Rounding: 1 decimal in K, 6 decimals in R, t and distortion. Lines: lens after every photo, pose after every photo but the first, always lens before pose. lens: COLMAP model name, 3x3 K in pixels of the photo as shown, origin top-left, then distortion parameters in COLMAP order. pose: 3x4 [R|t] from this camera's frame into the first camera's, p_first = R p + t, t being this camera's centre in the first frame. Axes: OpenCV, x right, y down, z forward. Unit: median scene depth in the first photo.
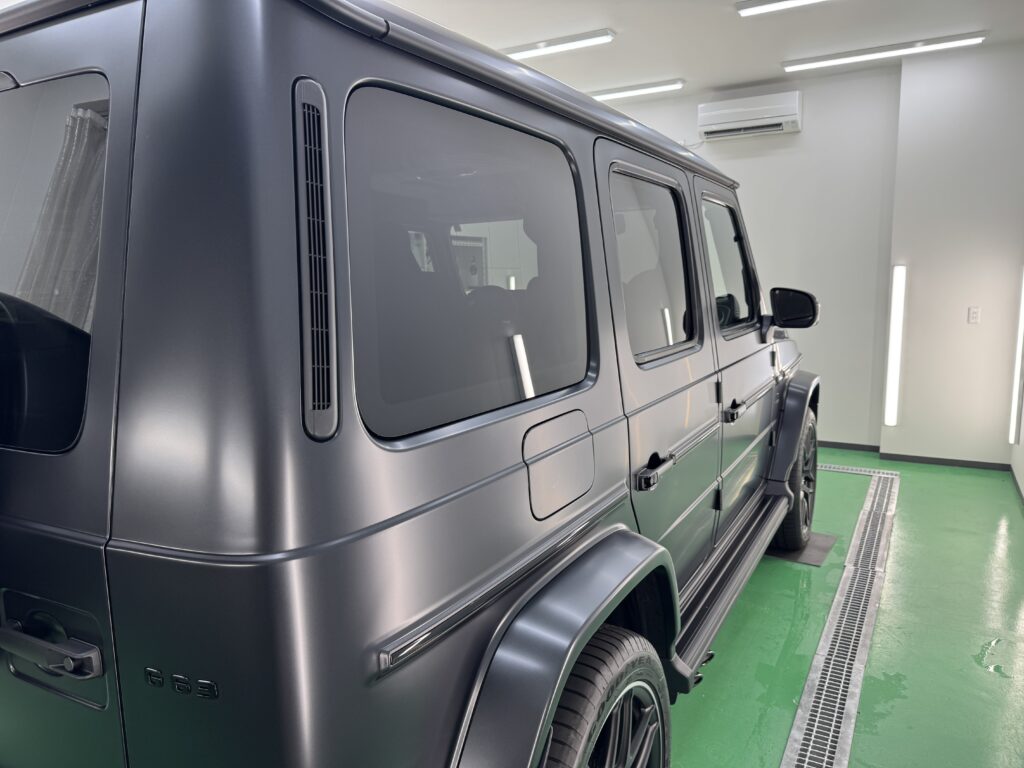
lens RADIAL K [[711.4, 0, 496.5], [0, 711.4, 382.4], [0, 0, 1]] dist [-0.001114, -0.001303]
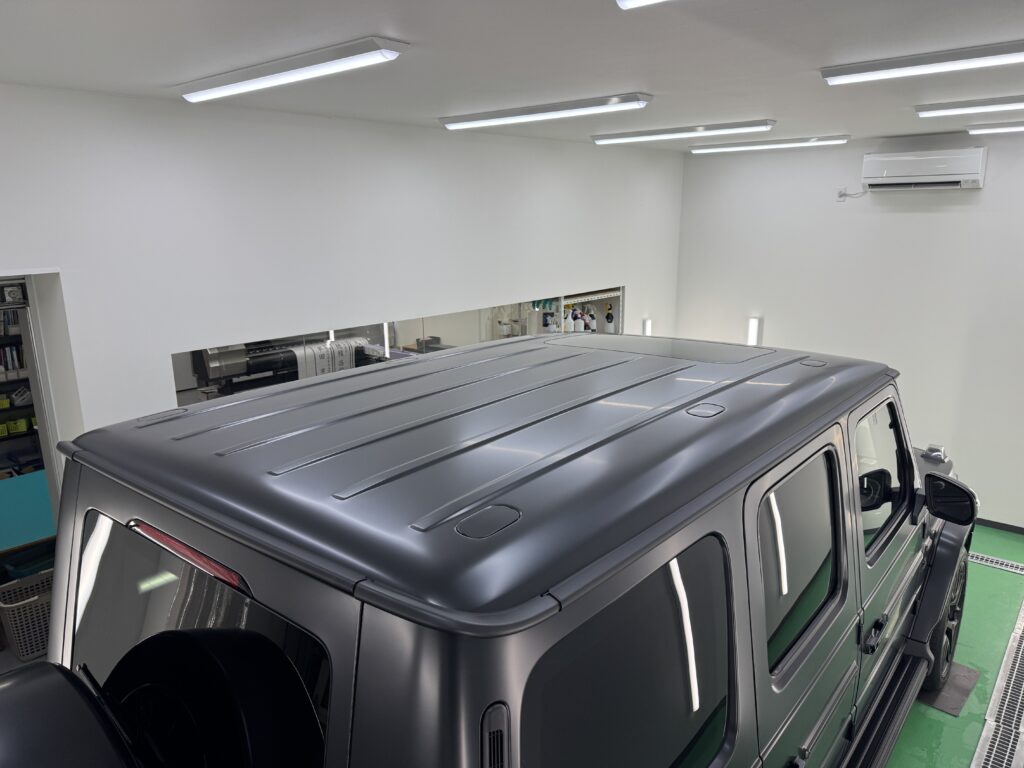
lens RADIAL K [[718.9, 0, 512.0], [0, 718.9, 384.0], [0, 0, 1]] dist [0.003907, -0.002121]
pose [[0.987620, 0.047281, -0.149567, -0.020985], [-0.033425, 0.995026, 0.093836, -0.256585], [0.153260, -0.087675, 0.984289, -0.023188]]
